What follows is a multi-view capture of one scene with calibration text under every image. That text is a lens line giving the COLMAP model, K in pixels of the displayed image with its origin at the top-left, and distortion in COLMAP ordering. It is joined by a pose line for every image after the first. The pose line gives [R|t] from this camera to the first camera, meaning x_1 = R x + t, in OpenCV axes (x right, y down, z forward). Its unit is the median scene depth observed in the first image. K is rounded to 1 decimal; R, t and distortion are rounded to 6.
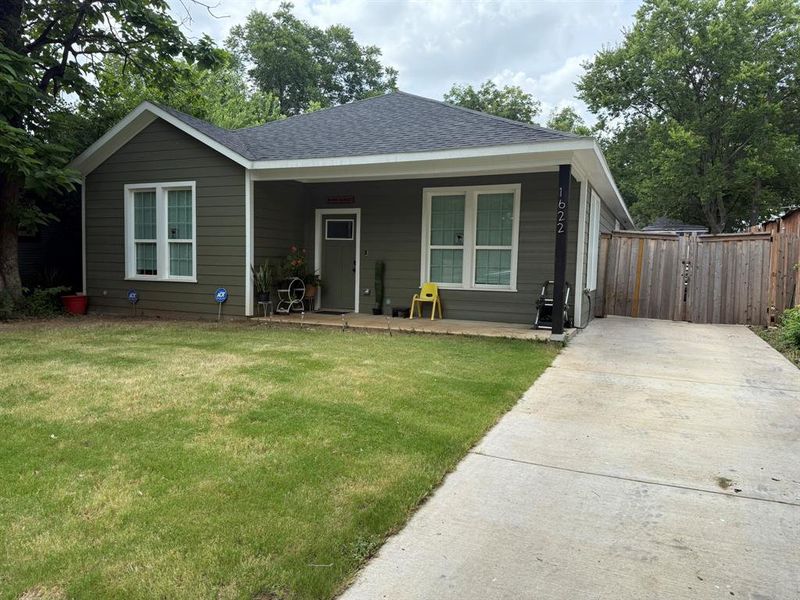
lens RADIAL K [[567.7, 0, 399.9], [0, 567.7, 297.9], [0, 0, 1]] dist [0.006675, -0.002096]
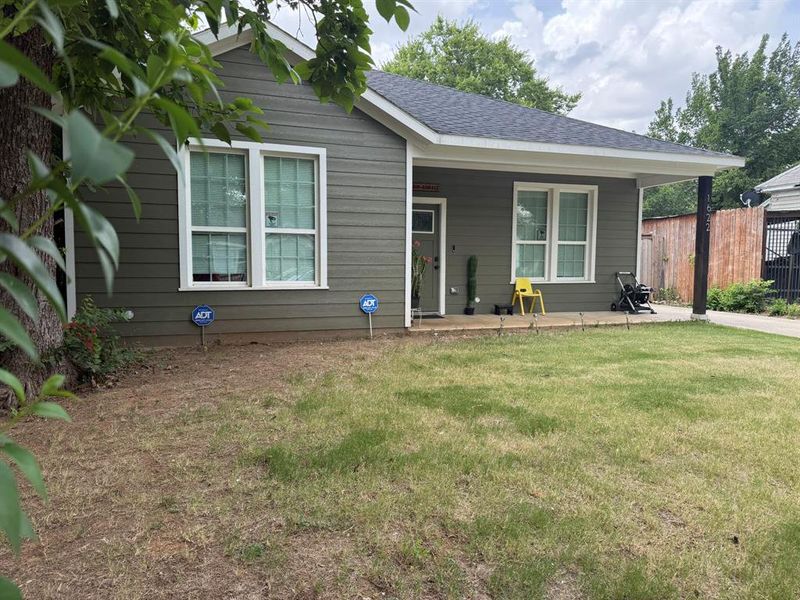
lens RADIAL K [[567.7, 0, 400.0], [0, 567.7, 303.1], [0, 0, 1]] dist [0.006675, -0.002096]
pose [[0.739326, -0.066111, 0.670095, -0.779378], [0.052130, 0.997801, 0.040926, -0.034202], [-0.671327, 0.004674, 0.741146, 0.403417]]
